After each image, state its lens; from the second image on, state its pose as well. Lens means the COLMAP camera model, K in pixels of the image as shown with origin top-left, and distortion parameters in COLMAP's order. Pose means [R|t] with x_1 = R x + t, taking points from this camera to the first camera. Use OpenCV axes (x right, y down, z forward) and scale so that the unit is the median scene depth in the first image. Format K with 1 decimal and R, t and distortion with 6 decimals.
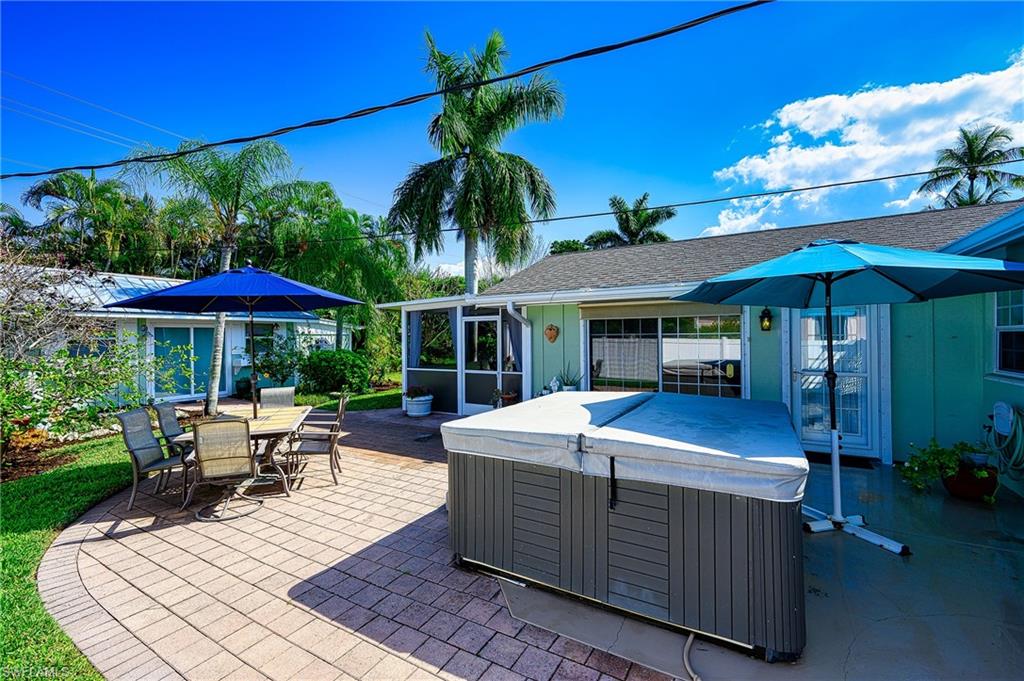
lens RADIAL K [[431.9, 0, 466.1], [0, 431.9, 343.9], [0, 0, 1]] dist [0.001401, 0.003260]
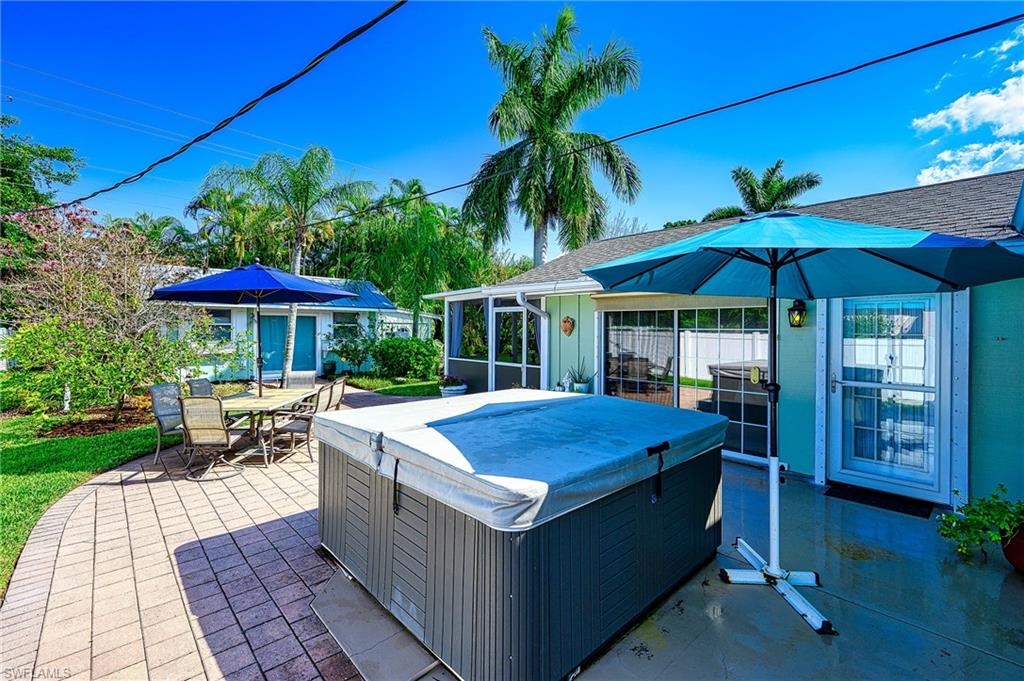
lens RADIAL K [[431.9, 0, 464.6], [0, 431.9, 334.5], [0, 0, 1]] dist [0.001401, 0.003260]
pose [[0.955910, 0.020031, -0.292976, 0.218487], [-0.018531, 0.999797, 0.007895, -0.007497], [0.293074, -0.002118, 0.956087, 0.037234]]
